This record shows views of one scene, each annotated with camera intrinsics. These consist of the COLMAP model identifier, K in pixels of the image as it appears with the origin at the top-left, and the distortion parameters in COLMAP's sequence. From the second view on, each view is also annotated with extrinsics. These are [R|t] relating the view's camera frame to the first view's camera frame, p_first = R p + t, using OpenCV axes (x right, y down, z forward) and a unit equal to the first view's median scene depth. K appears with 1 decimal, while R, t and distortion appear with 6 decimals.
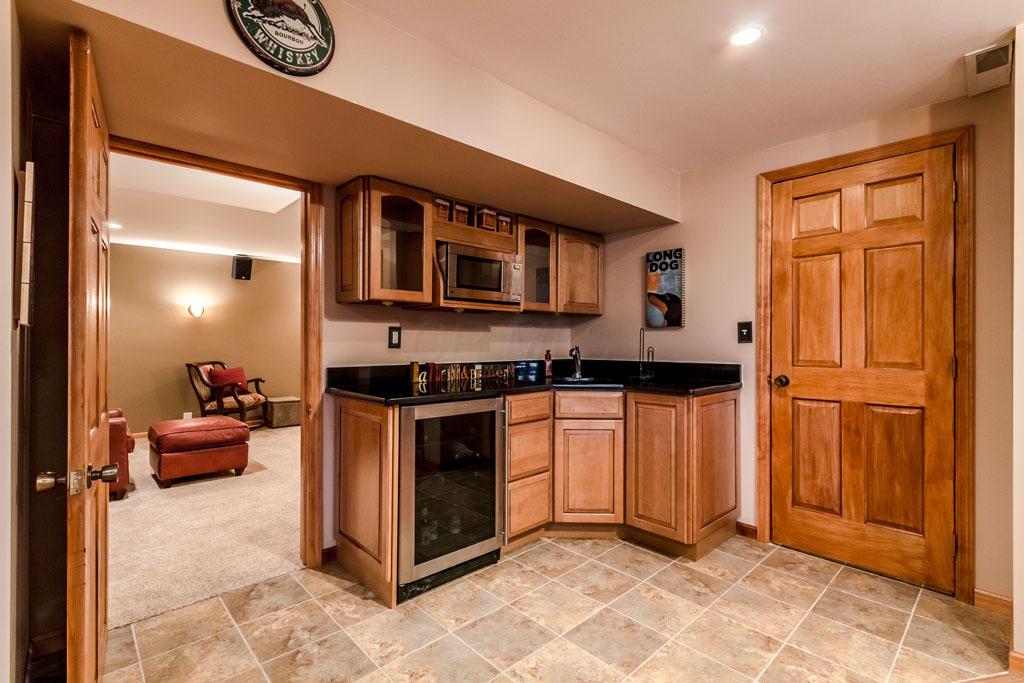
lens RADIAL K [[469.3, 0, 511.7], [0, 469.3, 338.1], [0, 0, 1]] dist [0.002700, 0.000093]
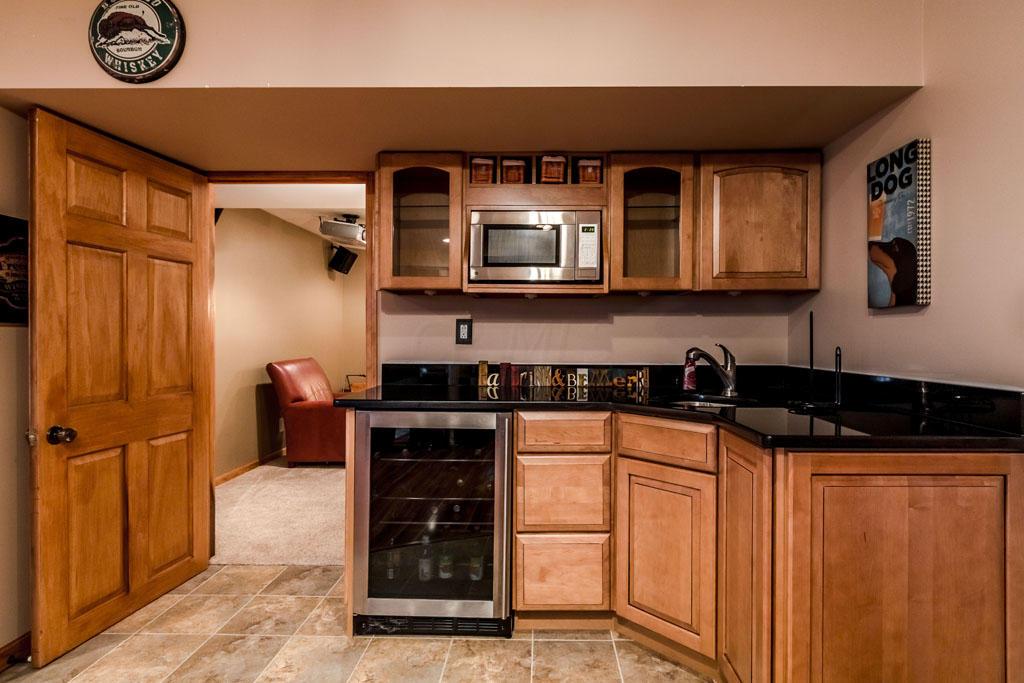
lens RADIAL K [[537.7, 0, 522.7], [0, 537.7, 337.0], [0, 0, 1]] dist [0.003334, -0.000343]
pose [[0.717720, 0.000250, -0.696332, 0.520712], [0.002630, 0.999992, 0.003069, 0.005848], [0.696327, -0.004034, 0.717714, 0.378721]]
